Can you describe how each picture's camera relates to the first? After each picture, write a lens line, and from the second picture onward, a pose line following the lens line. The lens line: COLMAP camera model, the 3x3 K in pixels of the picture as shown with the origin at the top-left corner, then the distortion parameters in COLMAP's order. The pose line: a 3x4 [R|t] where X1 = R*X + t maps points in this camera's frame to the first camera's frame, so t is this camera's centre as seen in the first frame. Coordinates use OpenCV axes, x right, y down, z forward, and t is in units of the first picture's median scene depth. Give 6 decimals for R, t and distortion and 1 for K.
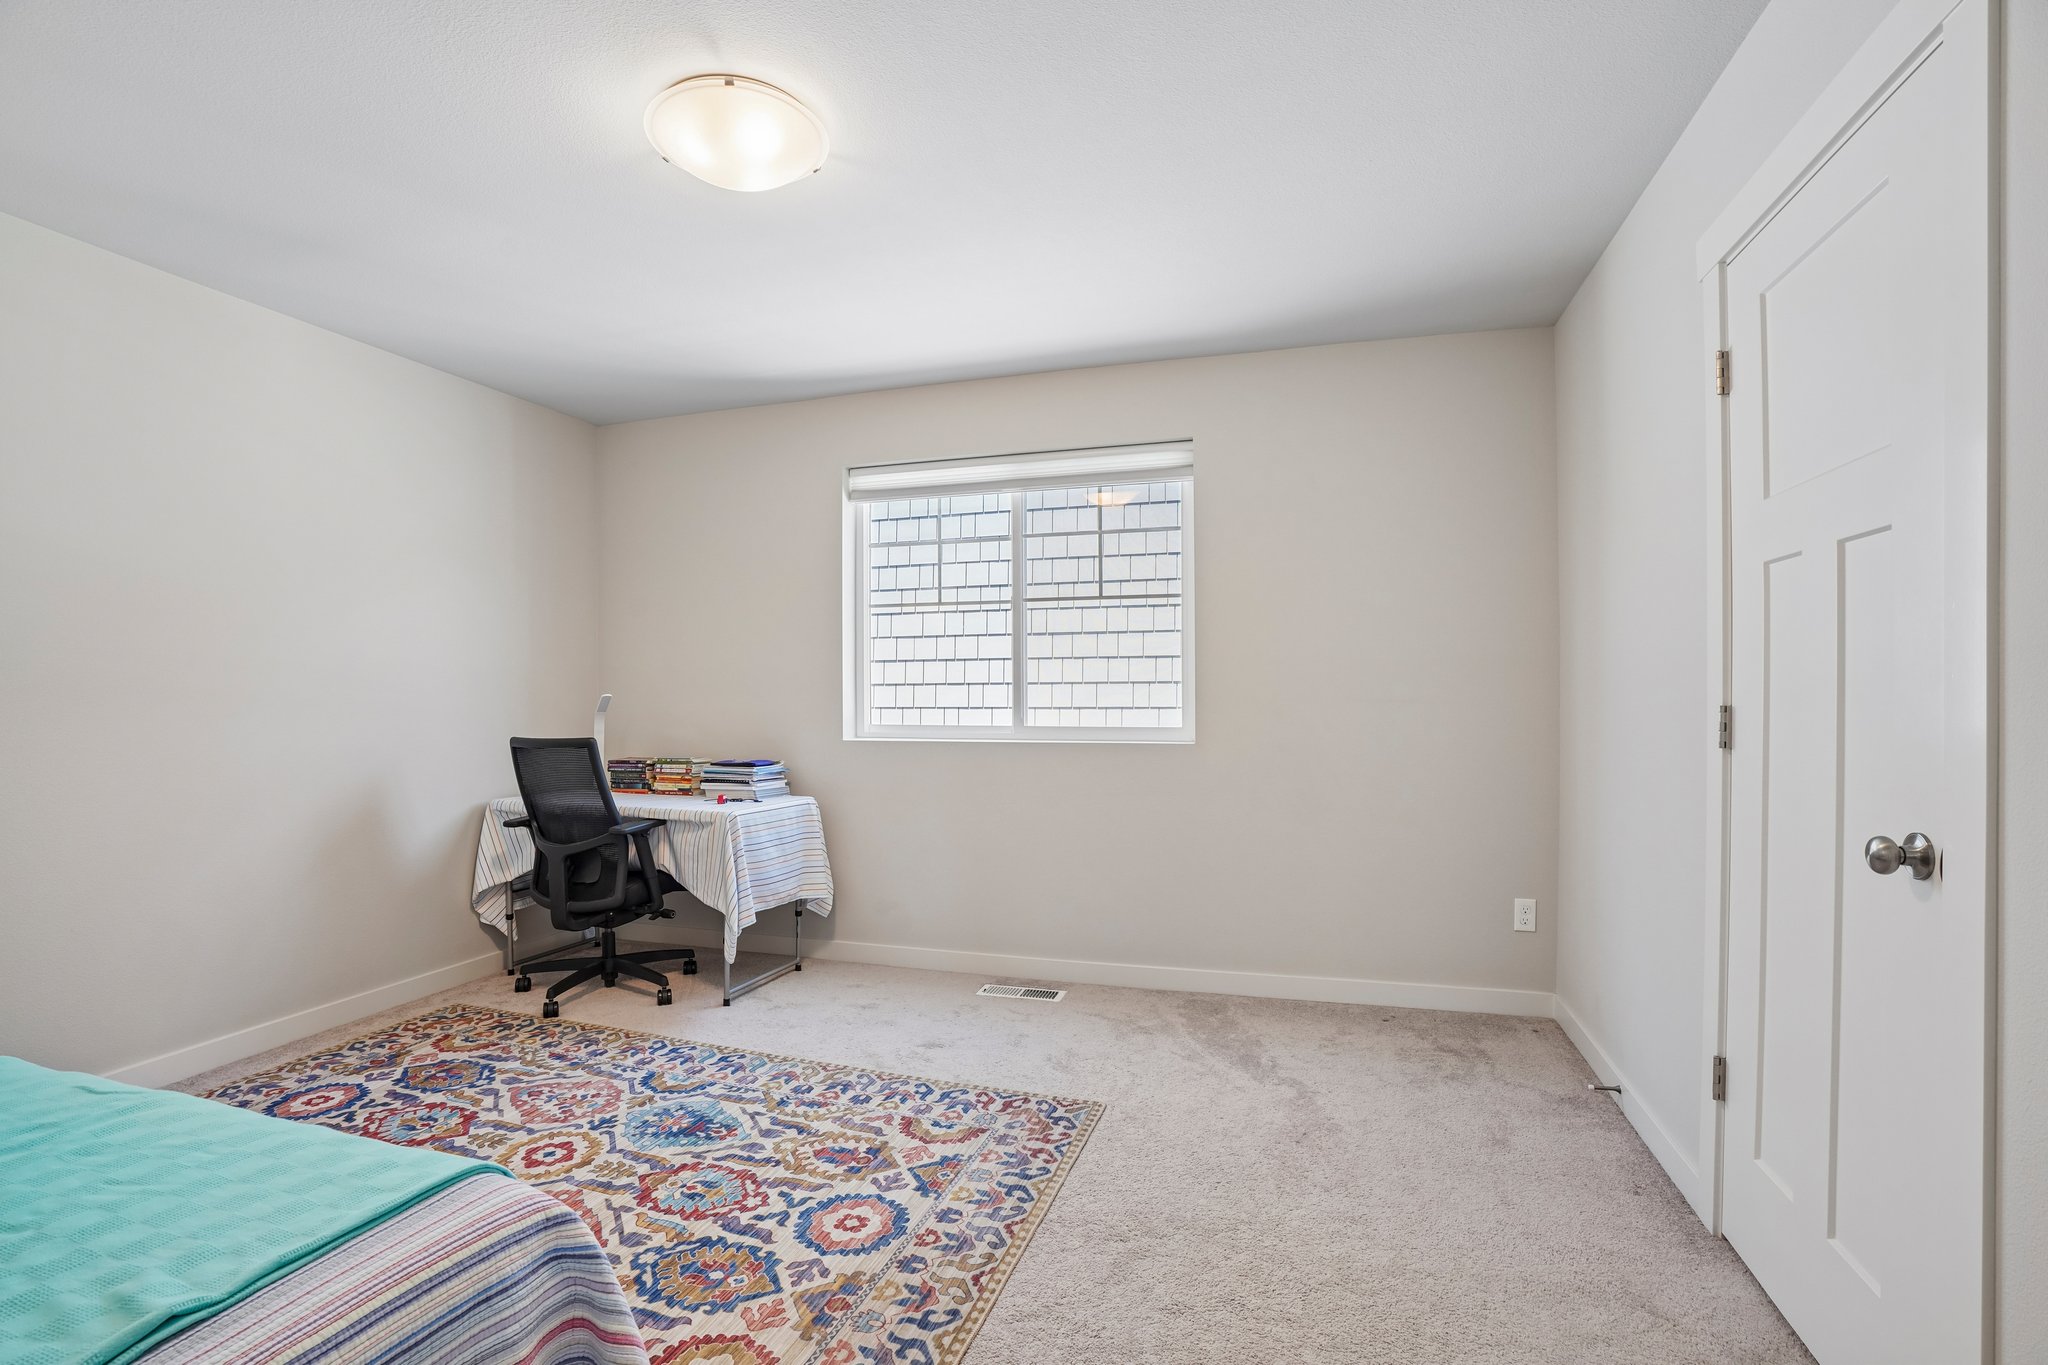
lens RADIAL K [[933.2, 0, 1016.5], [0, 933.2, 712.3], [0, 0, 1]] dist [-0.001442, -0.000019]
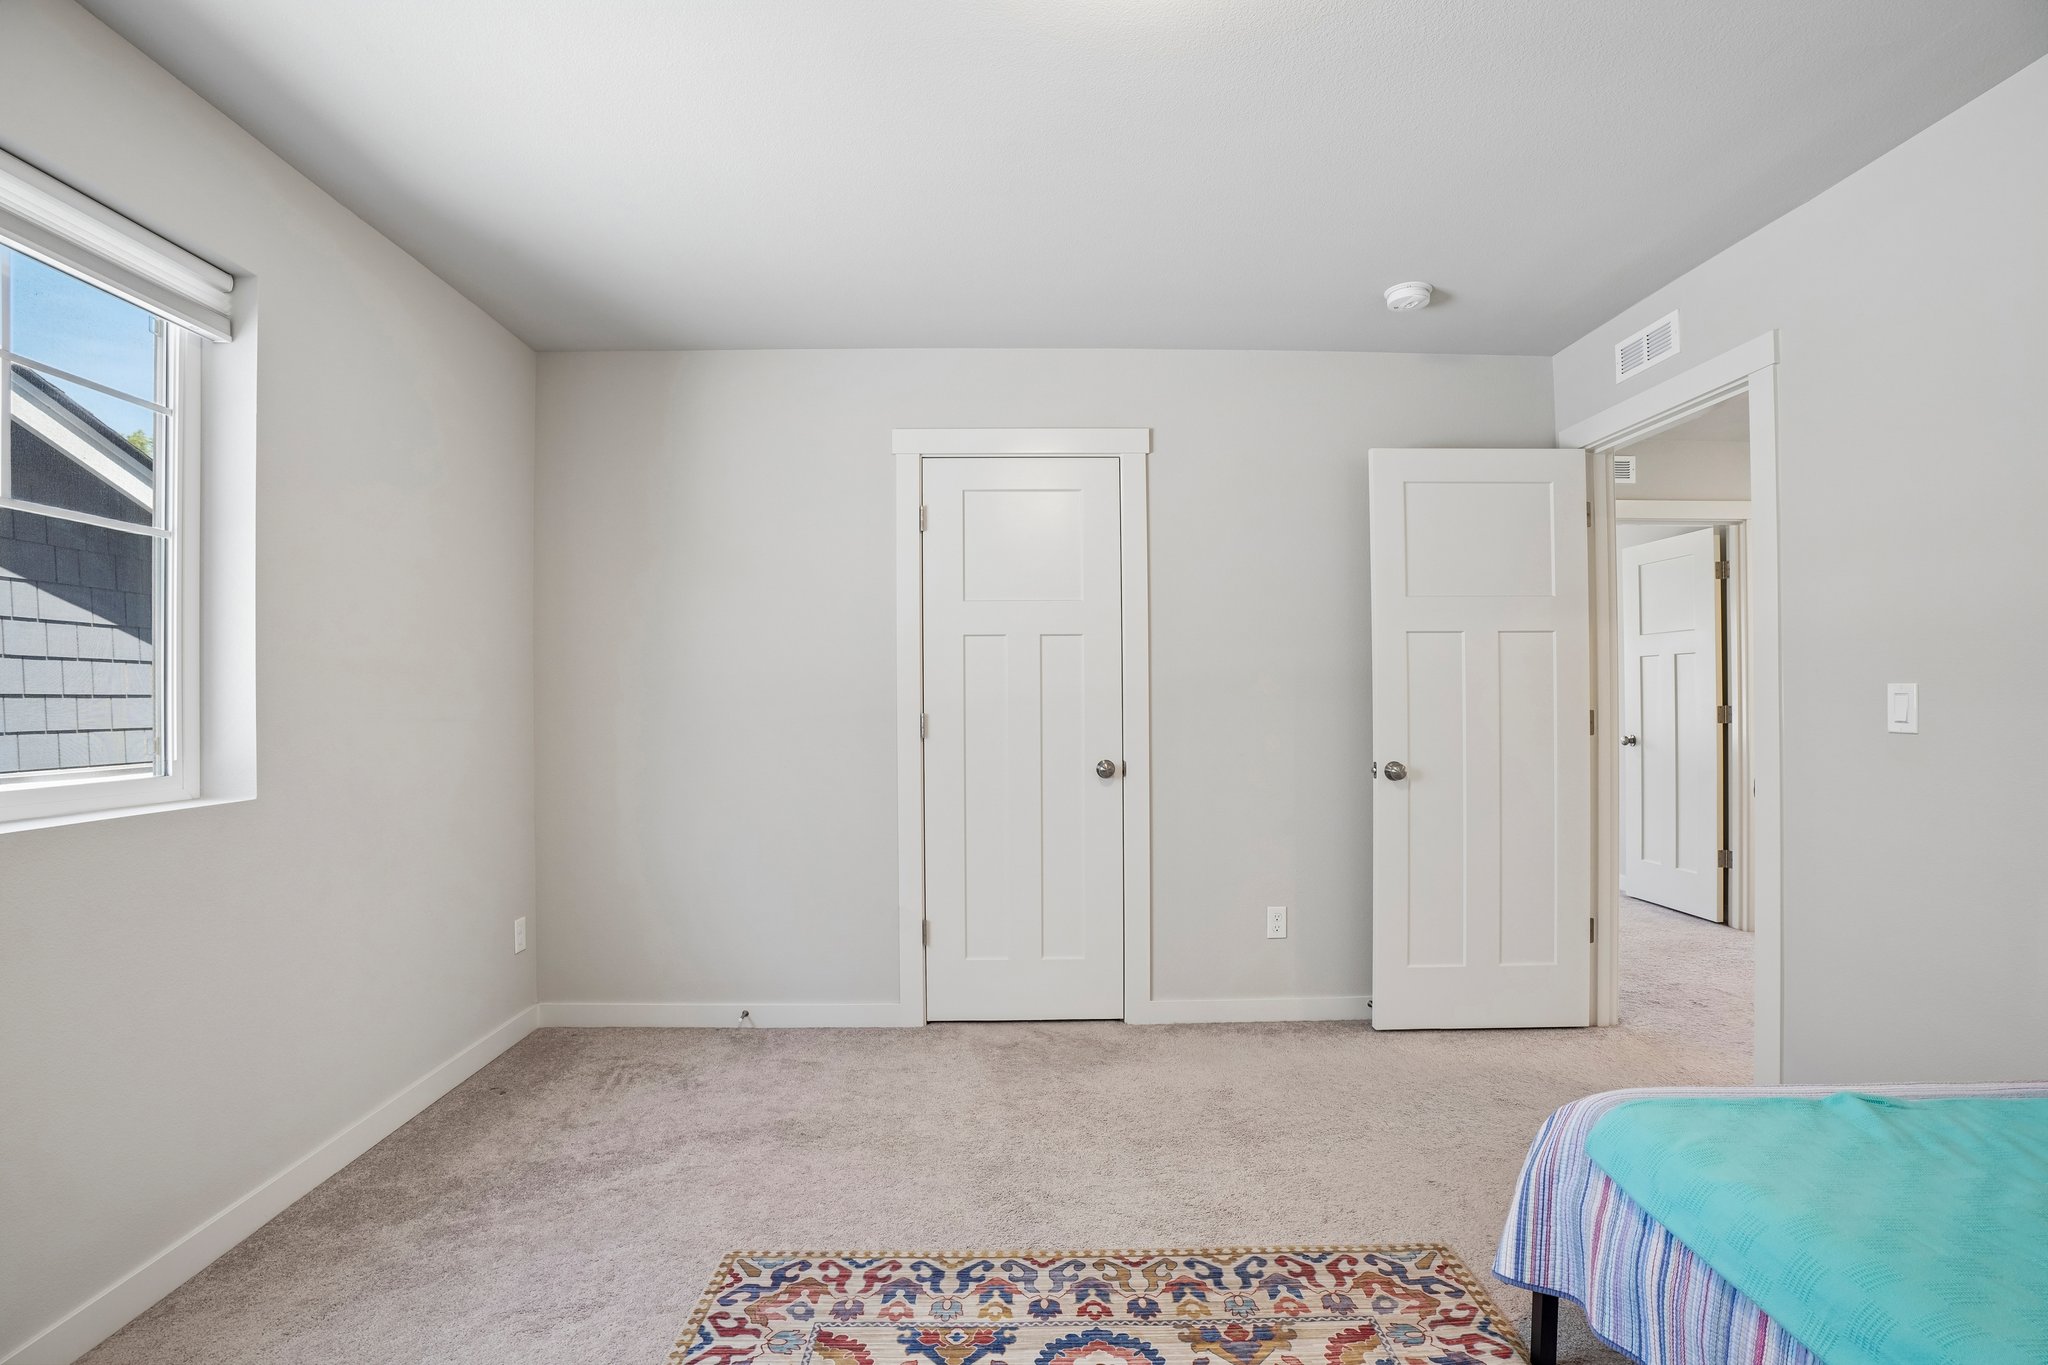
lens RADIAL K [[933.2, 0, 1016.5], [0, 933.2, 712.3], [0, 0, 1]] dist [-0.001442, -0.000019]
pose [[-0.326287, 0.007485, 0.945241, -0.834417], [0.011593, 0.999925, -0.003916, -0.013007], [-0.945200, 0.009680, -0.326350, 1.220585]]
